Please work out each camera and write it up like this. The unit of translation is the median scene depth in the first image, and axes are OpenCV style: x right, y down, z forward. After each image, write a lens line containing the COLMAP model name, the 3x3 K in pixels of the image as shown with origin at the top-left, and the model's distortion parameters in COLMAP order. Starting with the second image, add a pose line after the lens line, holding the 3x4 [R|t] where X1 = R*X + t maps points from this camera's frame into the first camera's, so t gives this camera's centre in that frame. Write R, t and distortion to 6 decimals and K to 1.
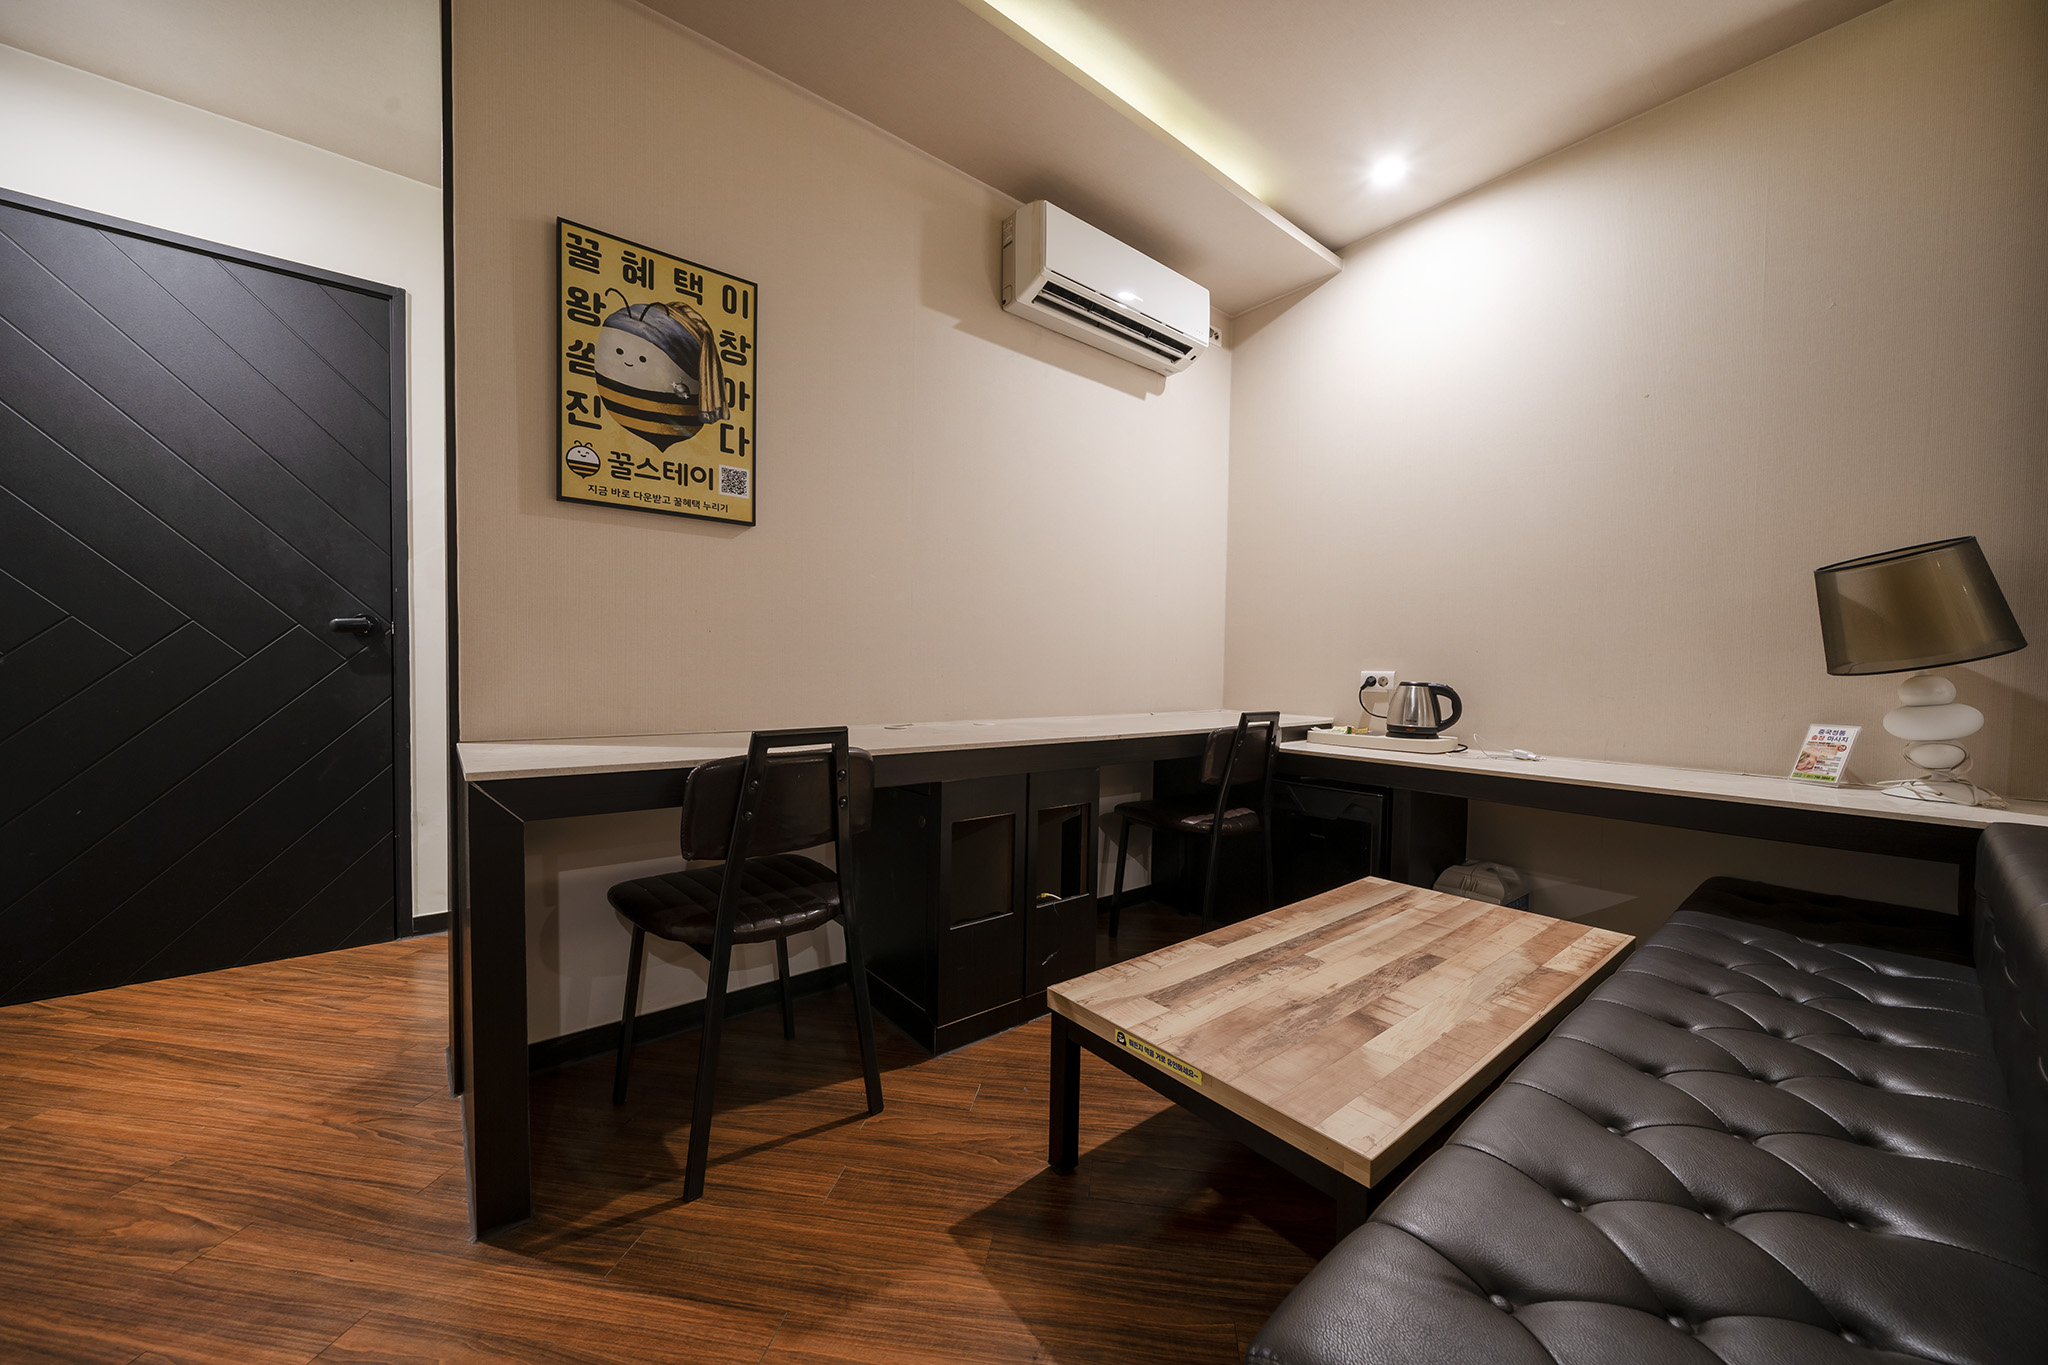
lens RADIAL K [[733.3, 0, 1024.0], [0, 733.3, 682.5], [0, 0, 1]] dist [-0.000930, -0.000266]
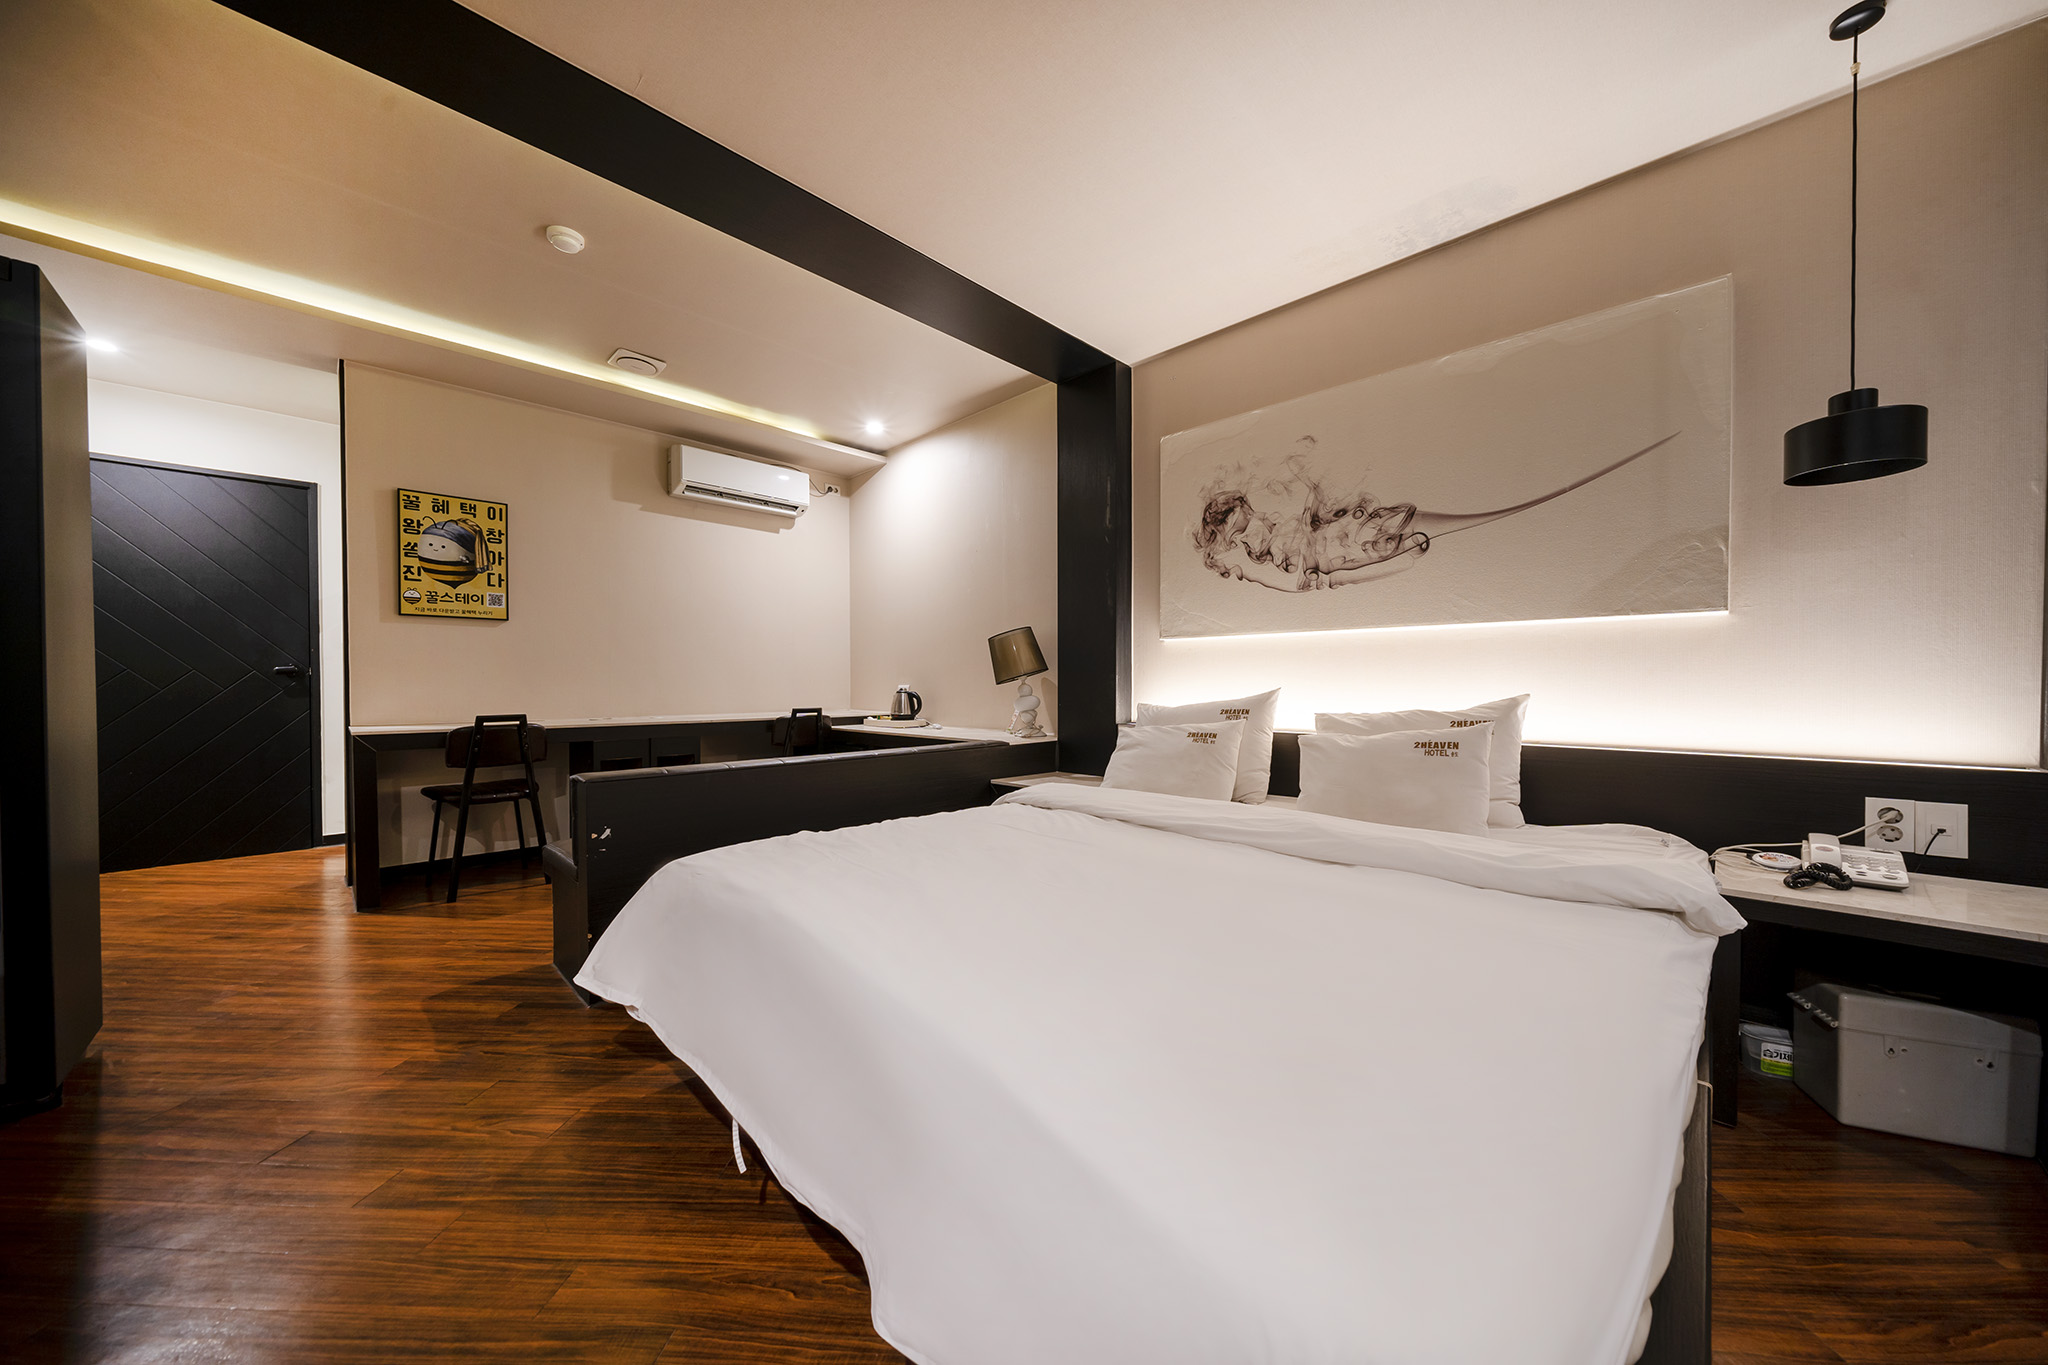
lens RADIAL K [[706.9, 0, 1025.8], [0, 706.9, 684.5], [0, 0, 1]] dist [0.000147, 0.000089]
pose [[0.994844, -0.017504, 0.099899, 0.926089], [0.019291, 0.999670, -0.016955, 0.026702], [-0.099569, 0.018795, 0.994853, -1.173841]]
